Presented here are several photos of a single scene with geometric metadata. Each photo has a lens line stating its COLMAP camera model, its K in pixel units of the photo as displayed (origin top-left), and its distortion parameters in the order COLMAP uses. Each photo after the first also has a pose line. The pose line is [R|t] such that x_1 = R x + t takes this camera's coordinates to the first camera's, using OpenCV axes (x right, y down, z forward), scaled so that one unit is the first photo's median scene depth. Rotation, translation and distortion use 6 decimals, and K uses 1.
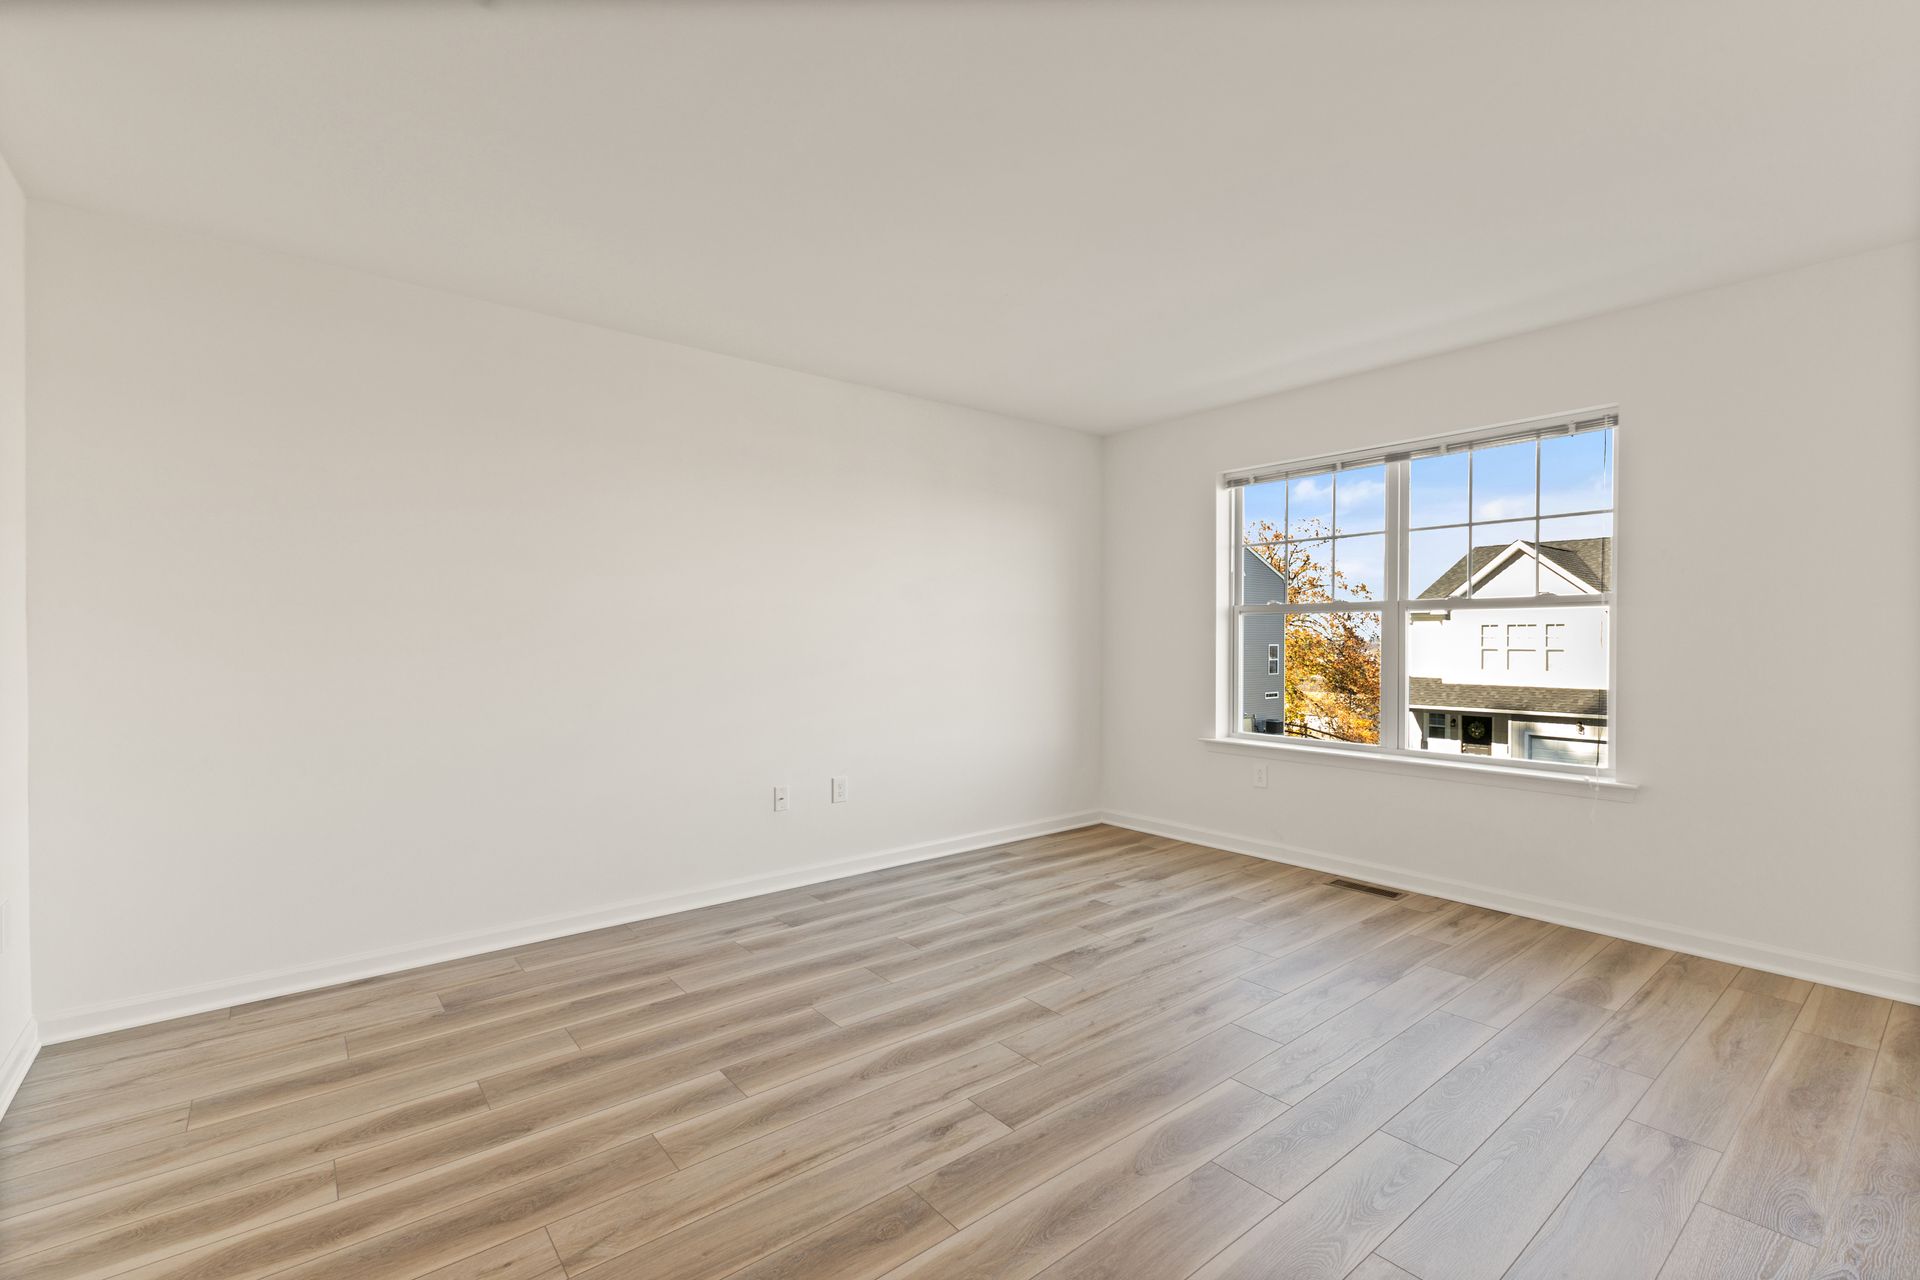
lens RADIAL K [[836.3, 0, 968.1], [0, 836.3, 628.1], [0, 0, 1]] dist [0.006653, -0.000376]
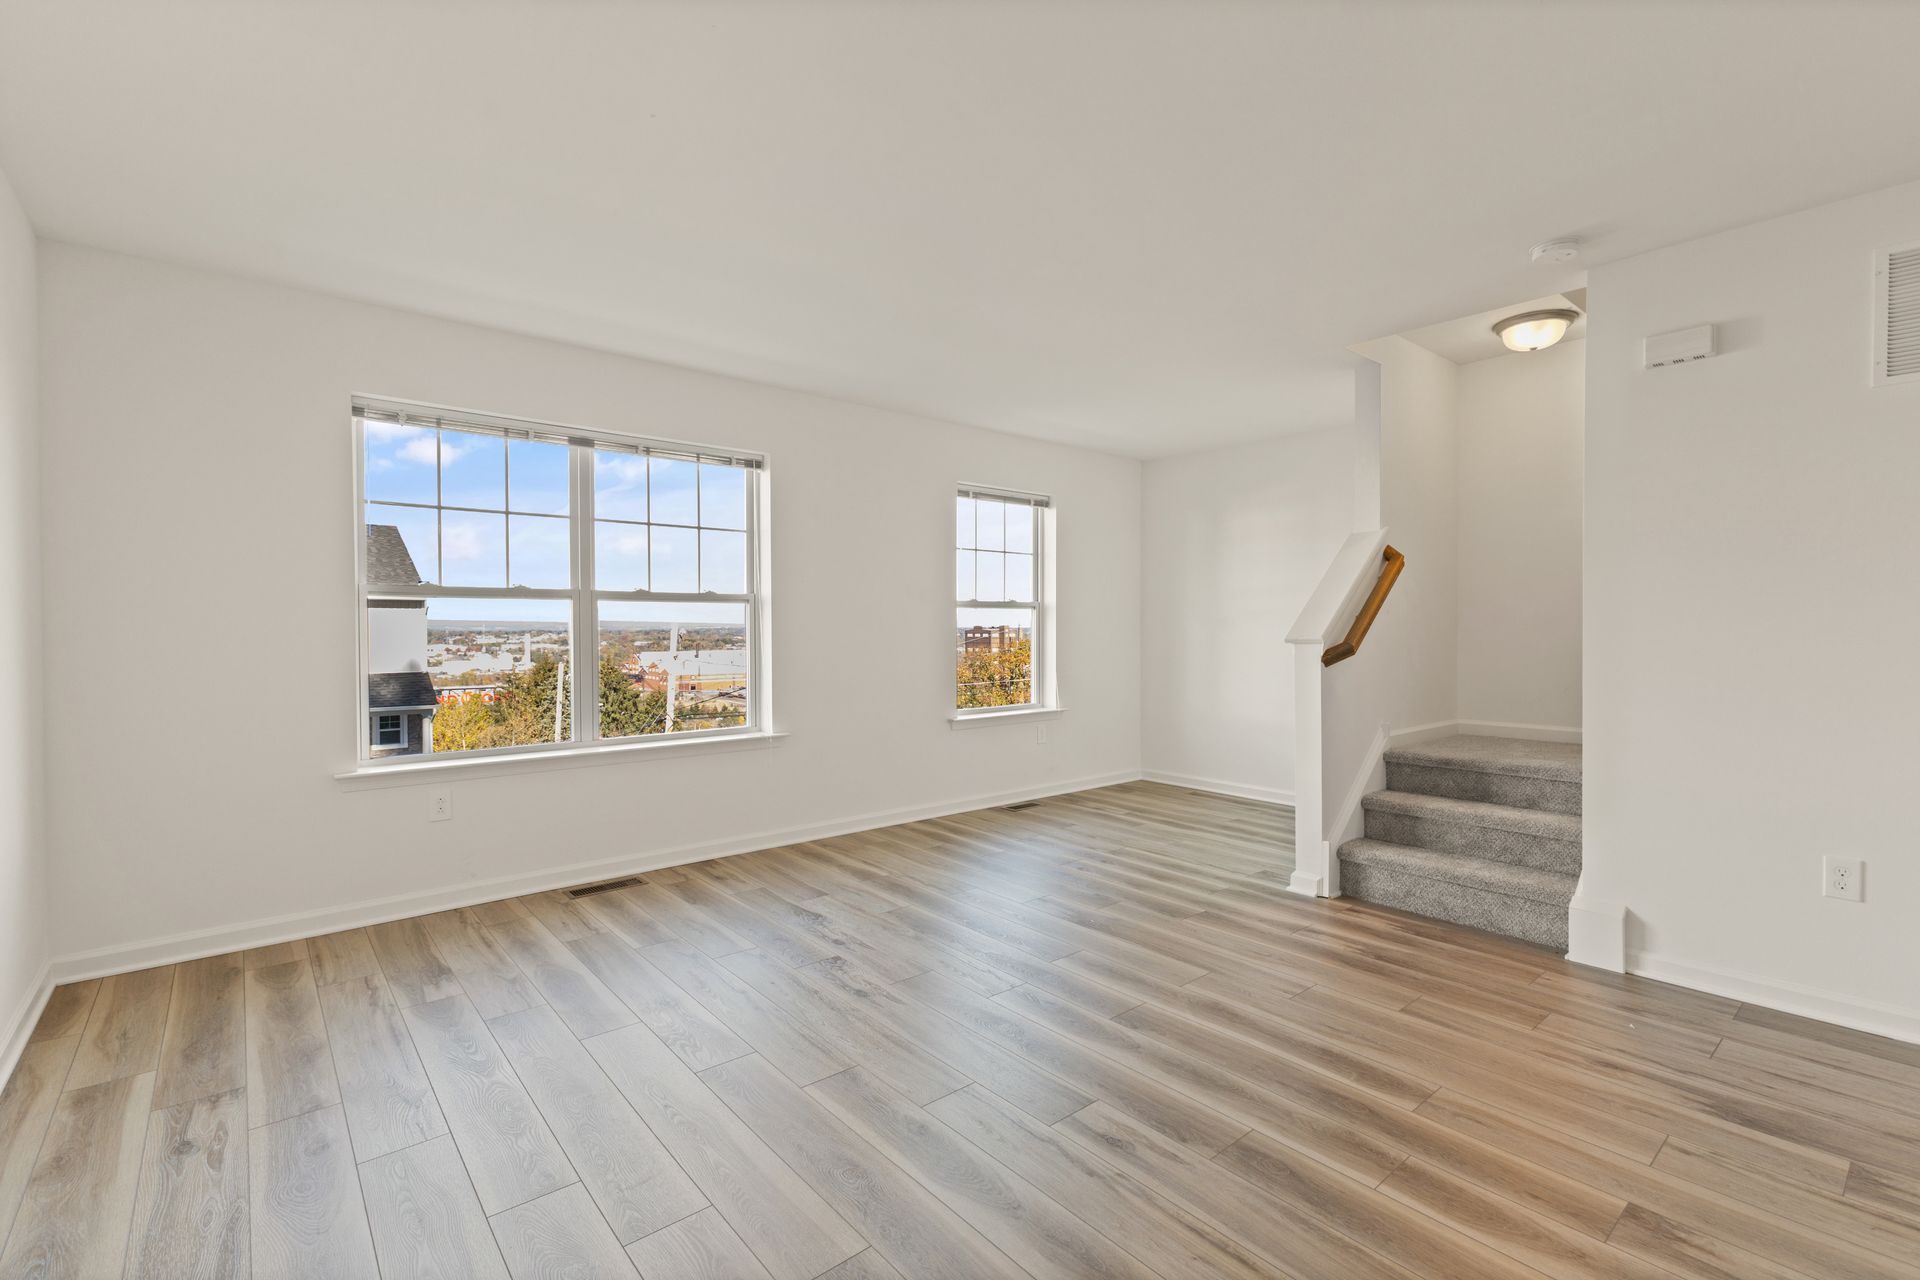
lens RADIAL K [[836.3, 0, 968.1], [0, 836.3, 628.1], [0, 0, 1]] dist [0.006653, -0.000376]
pose [[-0.013589, -0.001008, 0.999907, -0.617136], [-0.010250, 0.999947, 0.000869, 0.008512], [-0.999855, -0.010237, -0.013598, 0.741569]]
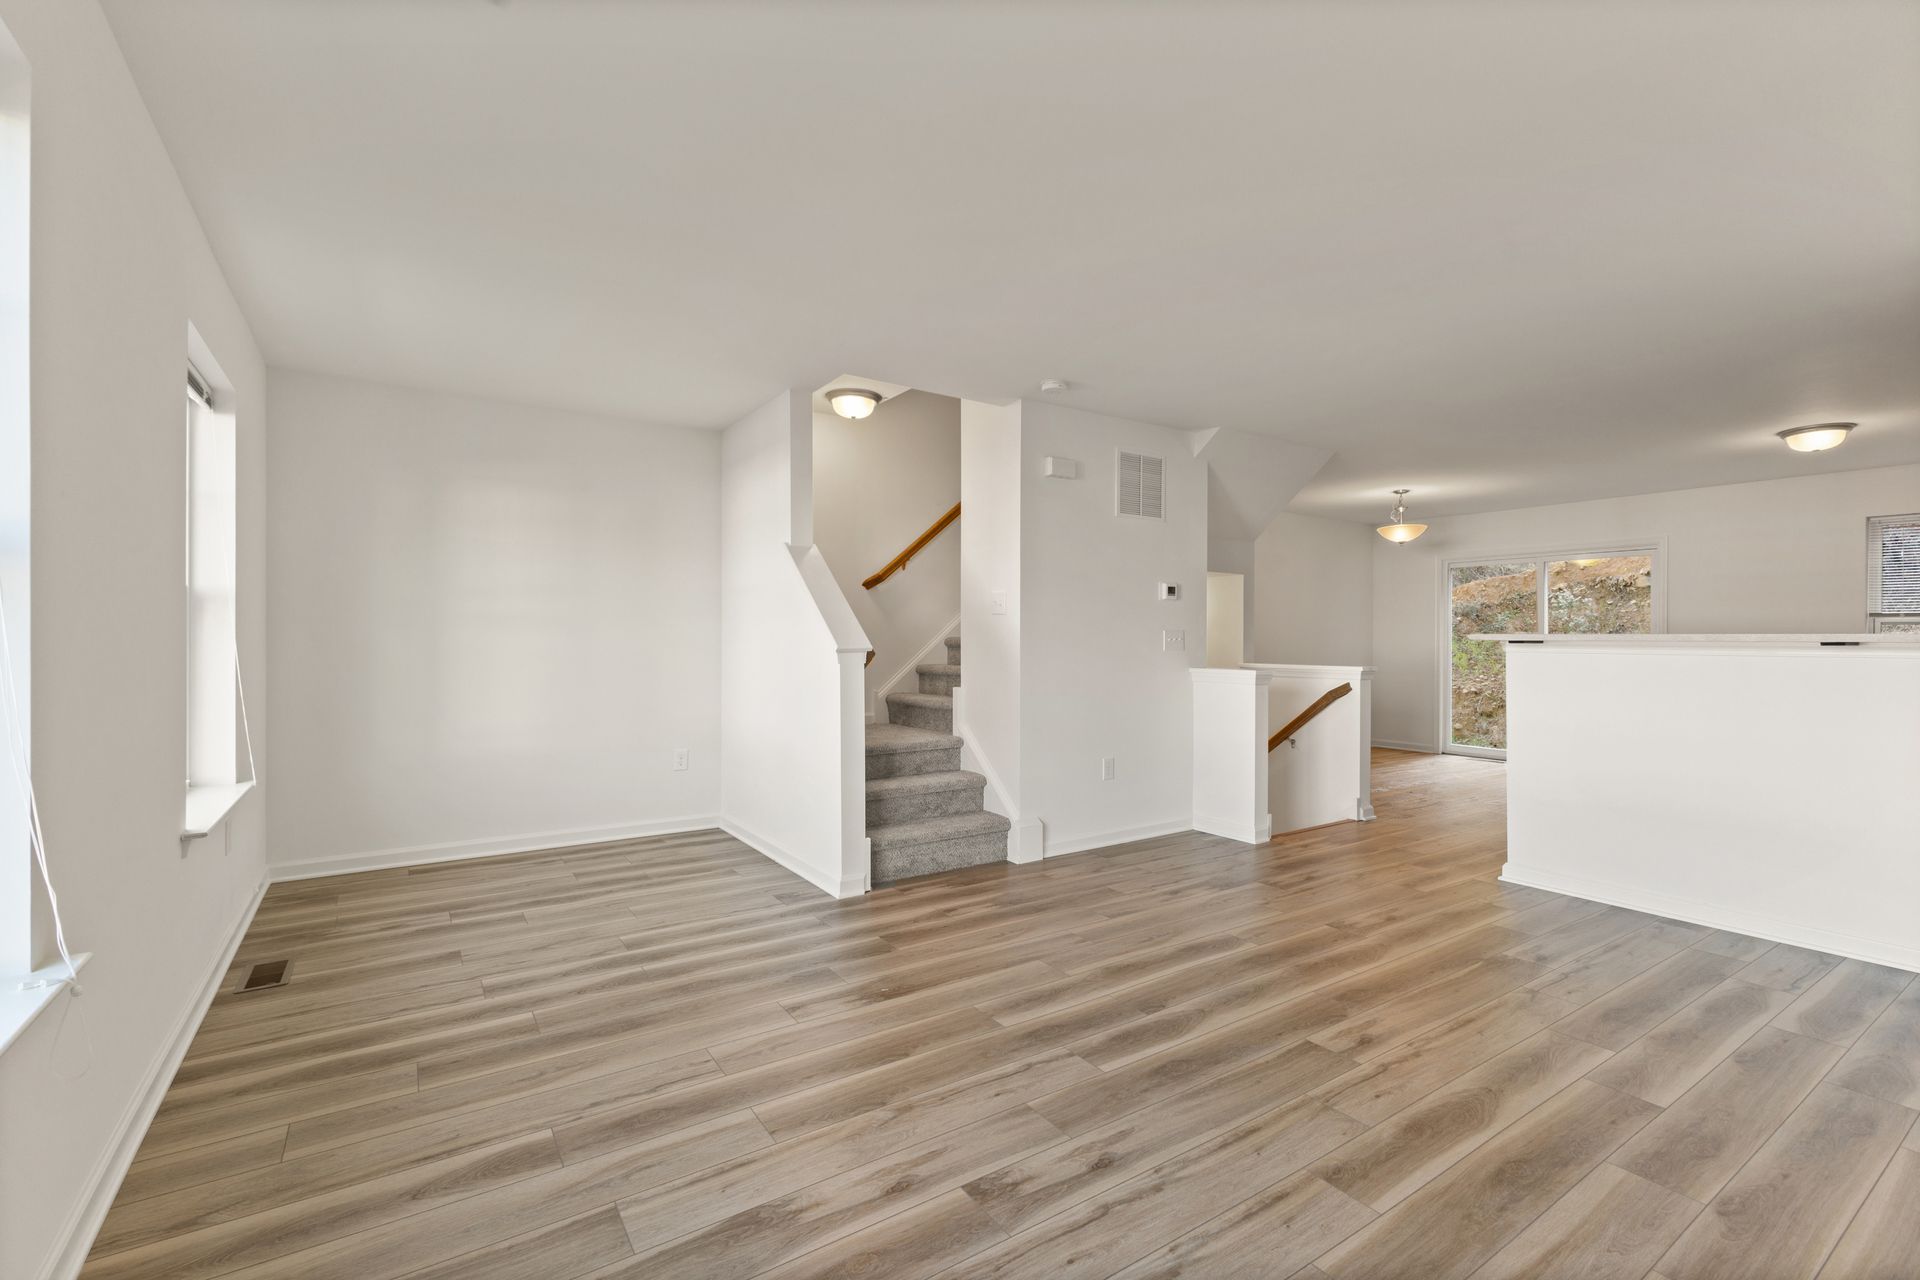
lens RADIAL K [[833.3, 0, 936.8], [0, 833.3, 638.7], [0, 0, 1]] dist [0.008993, 0.000047]
pose [[-0.992559, -0.002330, 0.121746, 0.277856], [-0.003545, 0.999946, -0.009759, 0.014989], [-0.121716, -0.010118, -0.992513, 1.439154]]
